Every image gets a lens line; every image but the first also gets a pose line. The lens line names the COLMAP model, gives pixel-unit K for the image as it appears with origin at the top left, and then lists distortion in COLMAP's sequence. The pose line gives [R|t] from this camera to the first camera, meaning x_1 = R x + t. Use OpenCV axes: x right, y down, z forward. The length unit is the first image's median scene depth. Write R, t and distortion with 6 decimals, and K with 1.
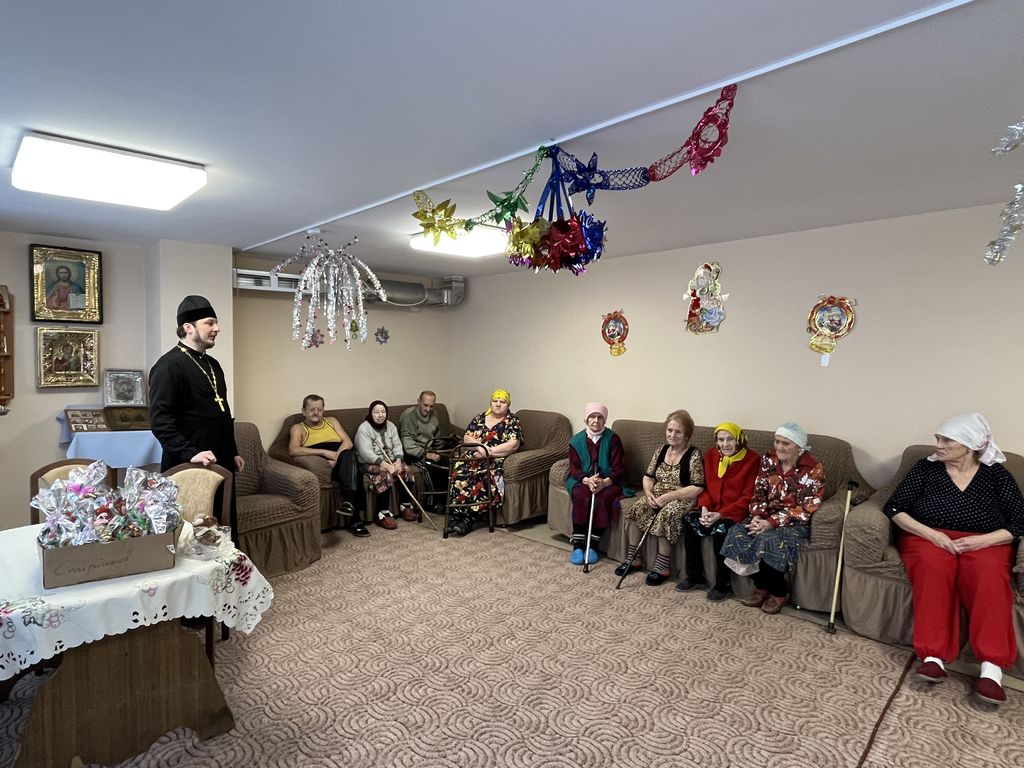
lens RADIAL K [[572.6, 0, 505.3], [0, 572.6, 360.1], [0, 0, 1]] dist [0.001487, 0.000534]
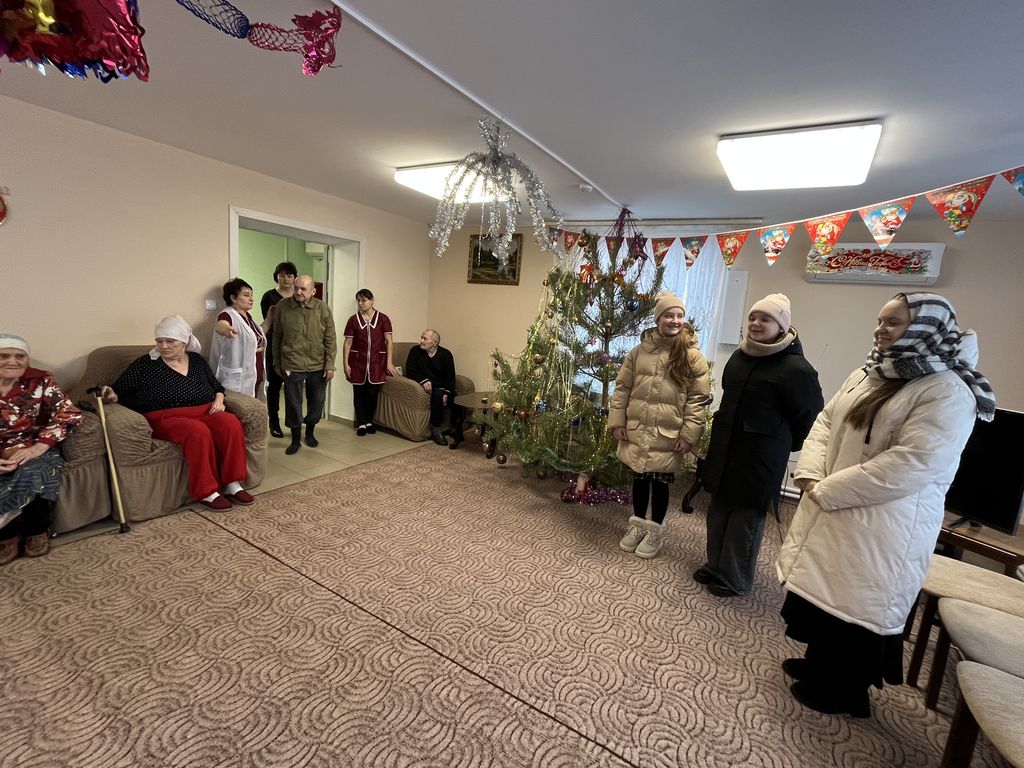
lens RADIAL K [[484.0, 0, 508.6], [0, 484.0, 371.4], [0, 0, 1]] dist [-0.001947, -0.000098]
pose [[-0.208705, -0.140165, 0.967882, -0.393983], [-0.073832, 0.989110, 0.127319, 0.035995], [-0.975188, -0.044889, -0.216781, 0.576074]]
